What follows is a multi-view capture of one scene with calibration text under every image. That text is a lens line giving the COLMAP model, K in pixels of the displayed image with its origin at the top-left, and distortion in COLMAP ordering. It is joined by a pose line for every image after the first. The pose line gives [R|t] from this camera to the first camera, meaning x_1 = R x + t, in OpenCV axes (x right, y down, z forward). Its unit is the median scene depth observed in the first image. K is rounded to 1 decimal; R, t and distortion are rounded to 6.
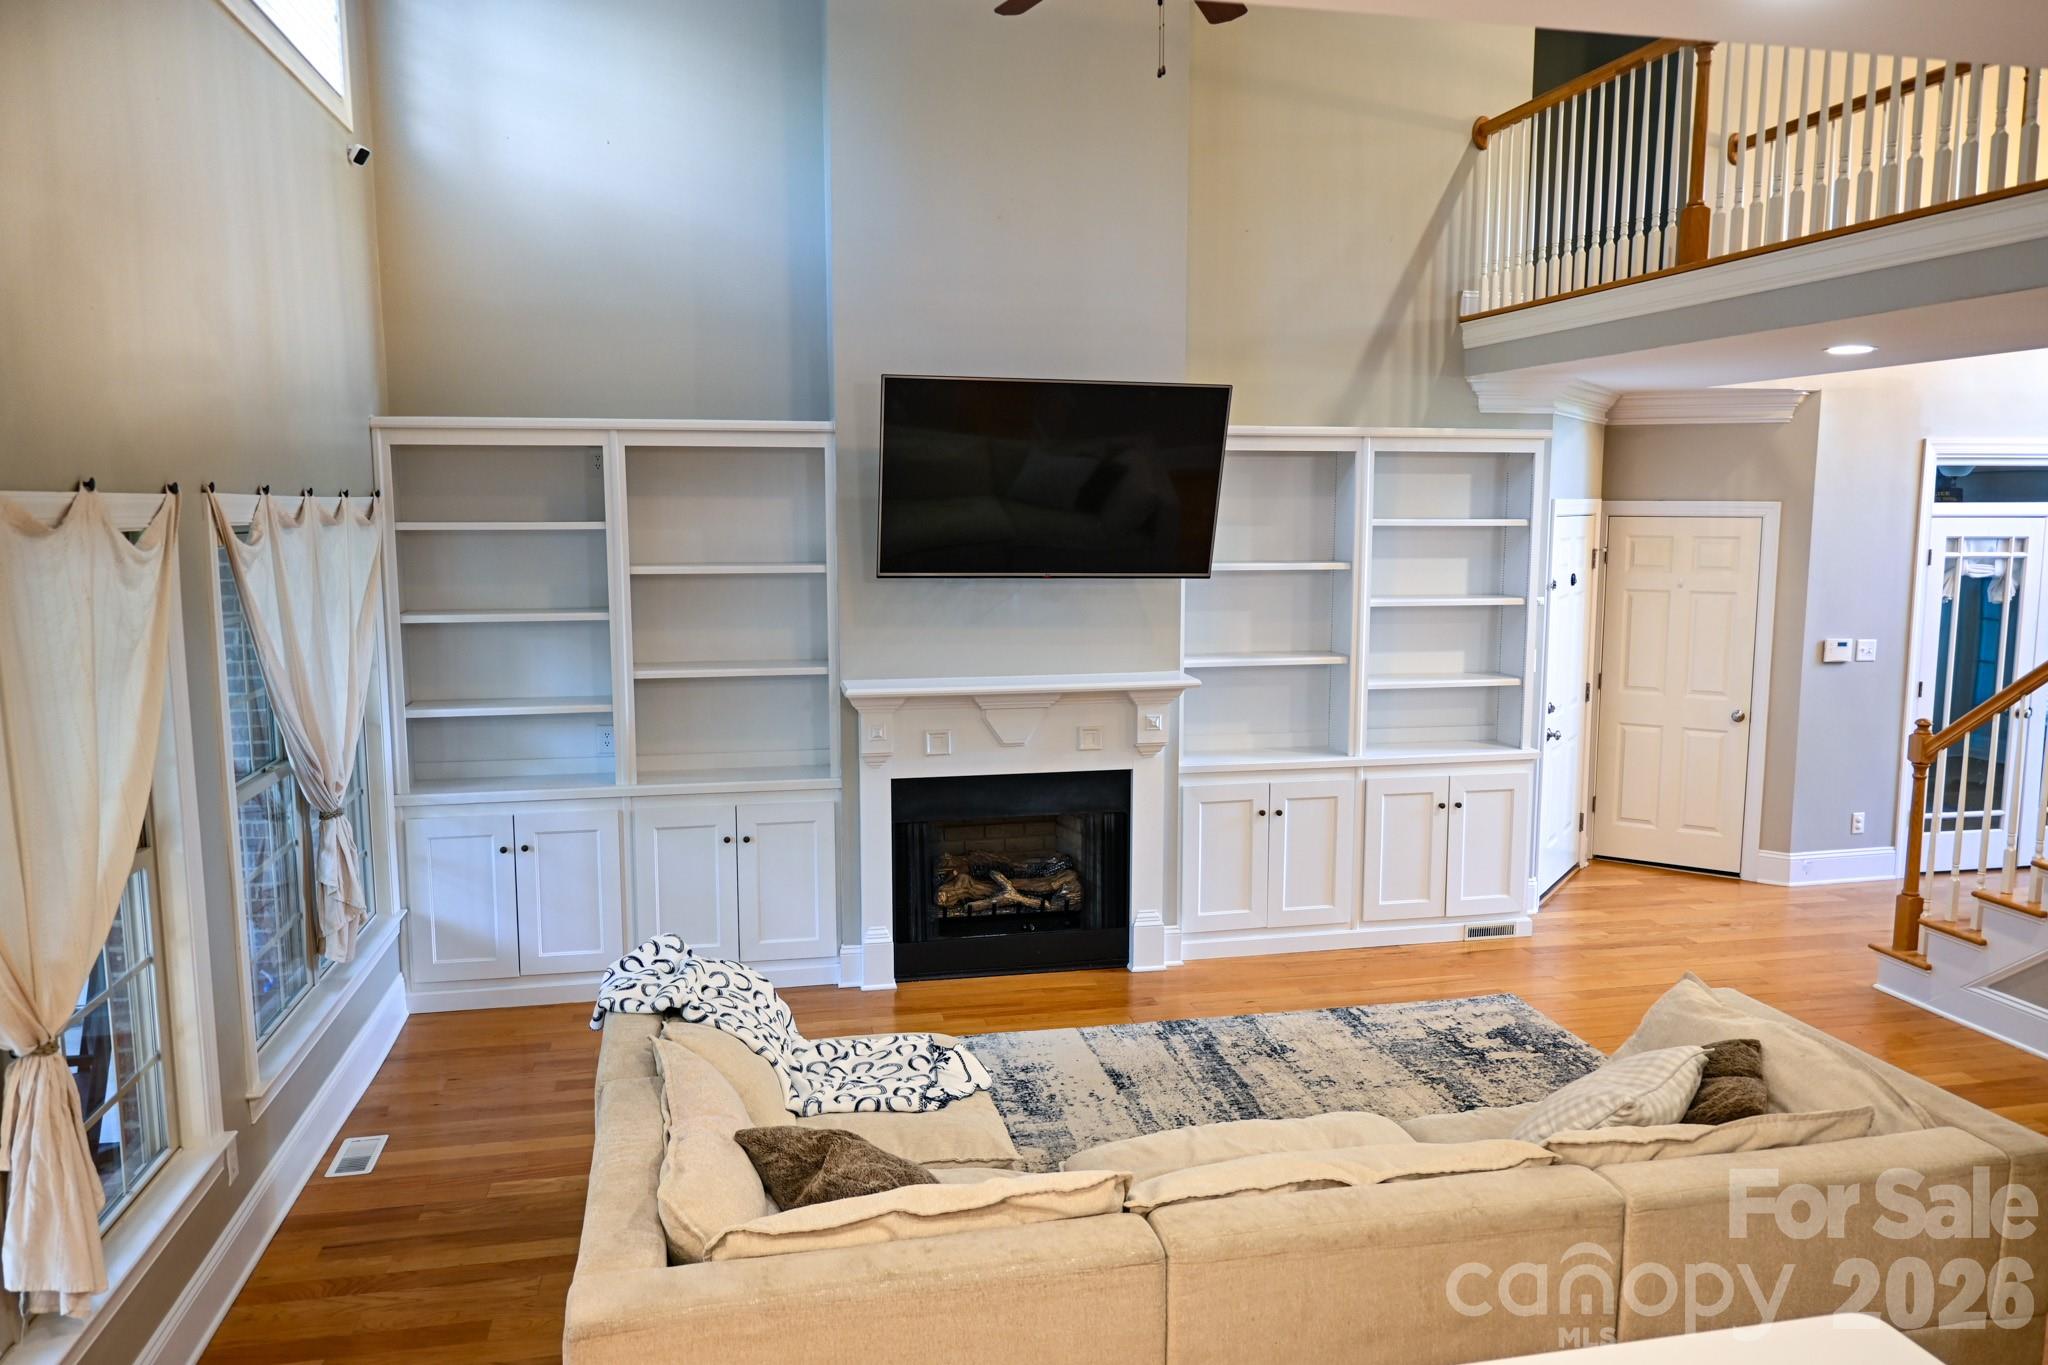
lens RADIAL K [[1454.6, 0, 1024.0], [0, 1454.6, 682.5], [0, 0, 1]] dist [-0.006194, -0.003709]
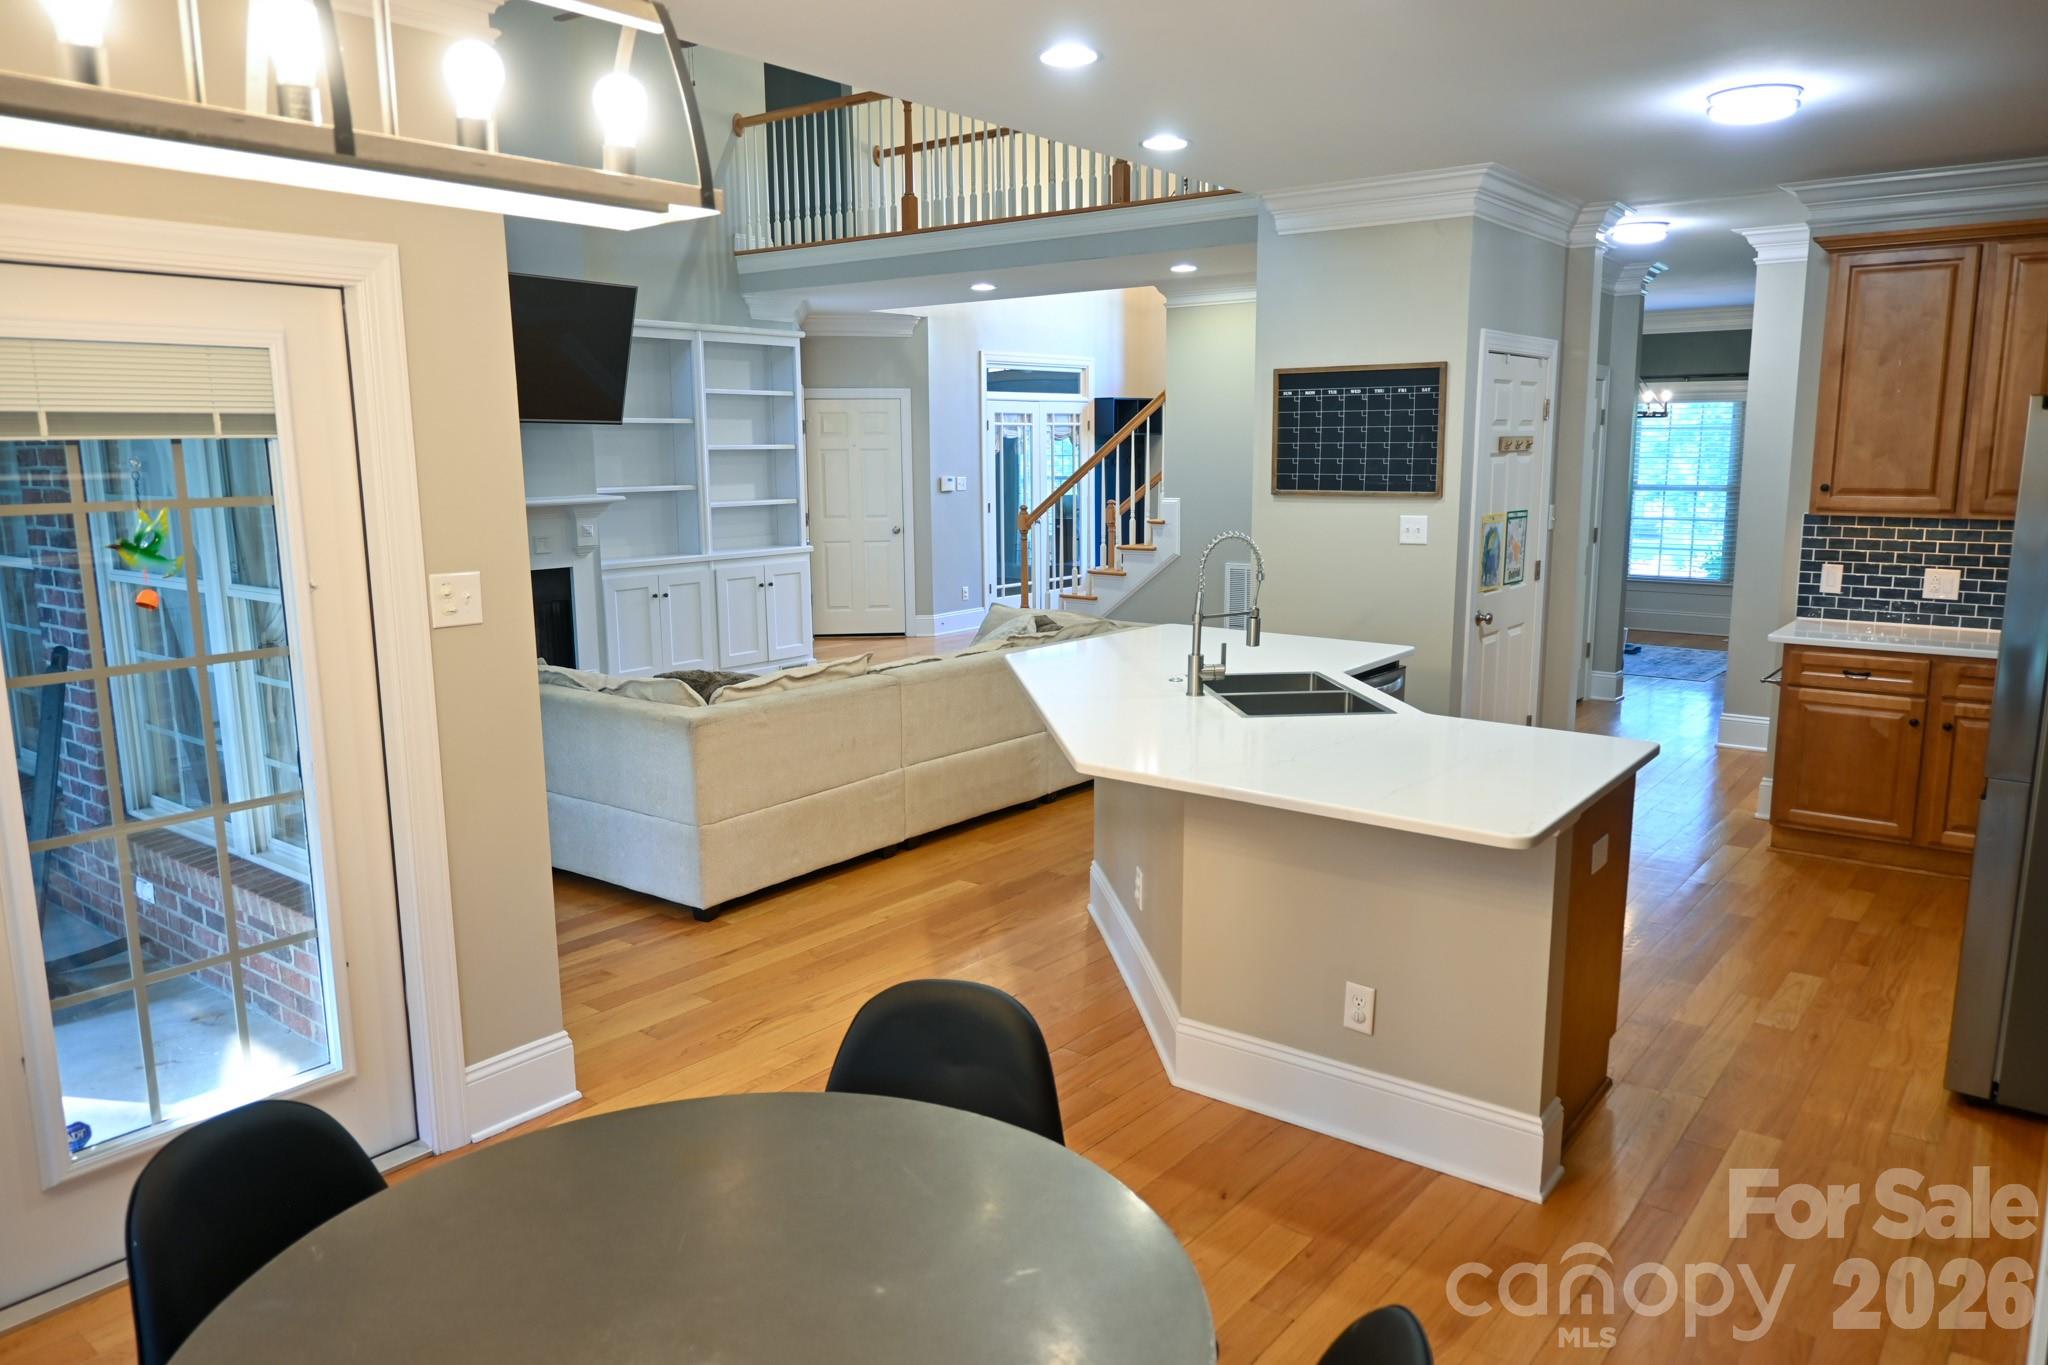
lens RADIAL K [[1412.3, 0, 1048.3], [0, 1412.3, 679.4], [0, 0, 1]] dist [-0.004034, -0.002927]
pose [[0.761113, -0.113080, 0.638686, -0.401360], [0.086987, 0.993586, 0.072255, 0.096856], [-0.642760, 0.000563, 0.766067, -0.277791]]
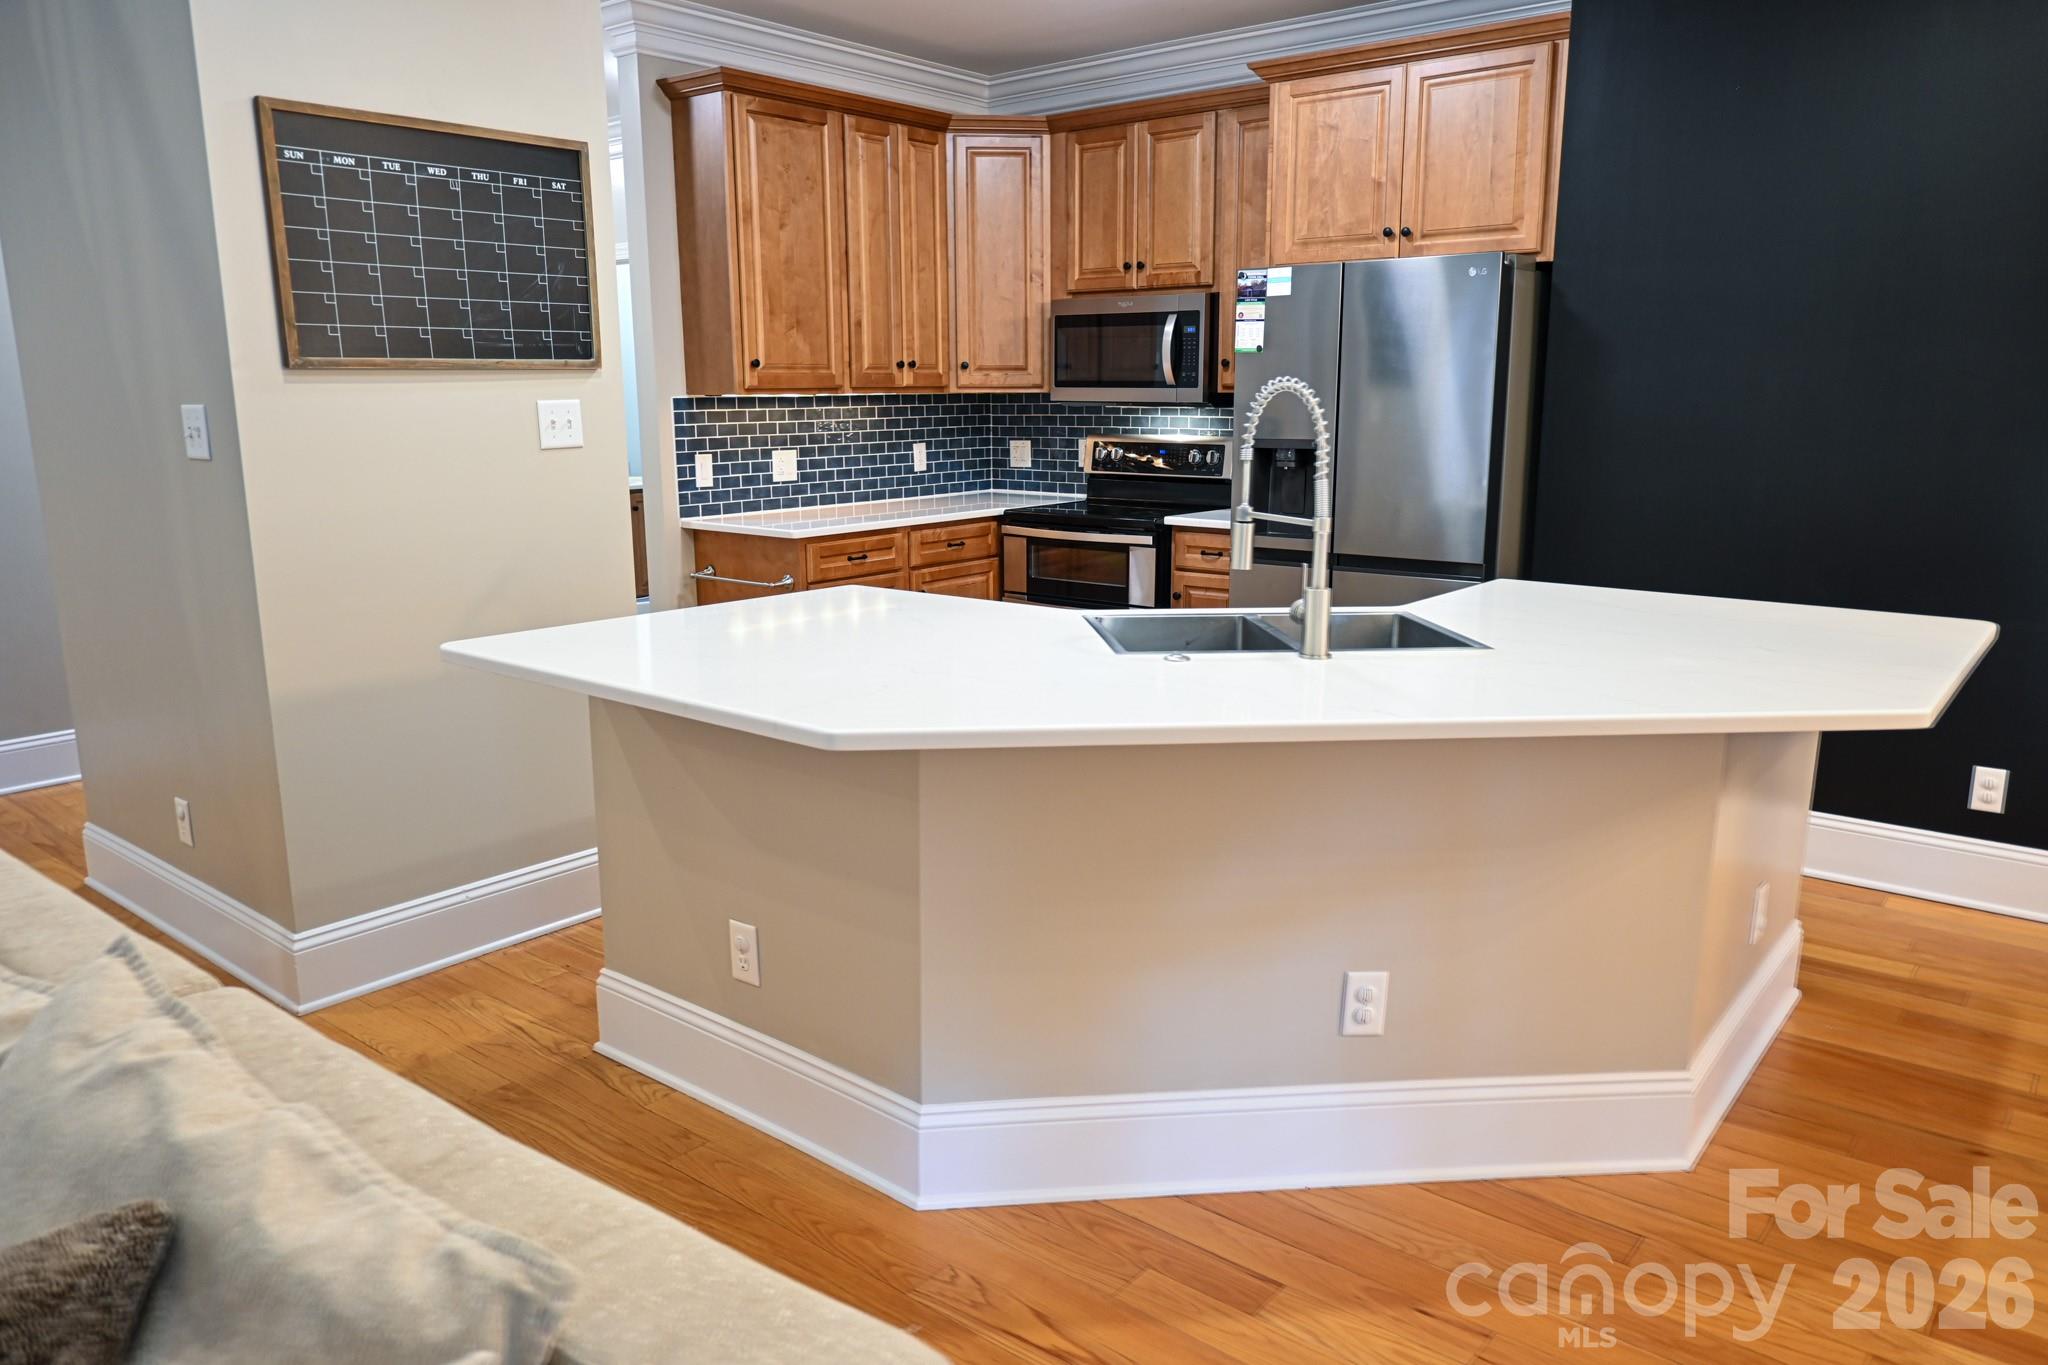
lens RADIAL K [[1397.4, 0, 1024.0], [0, 1397.4, 682.5], [0, 0, 1]] dist [-0.003189, -0.000808]
pose [[-0.621178, -0.161044, 0.766944, -0.196920], [0.103010, 0.953387, 0.283625, 0.052776], [-0.776870, 0.255184, -0.575634, 0.390053]]
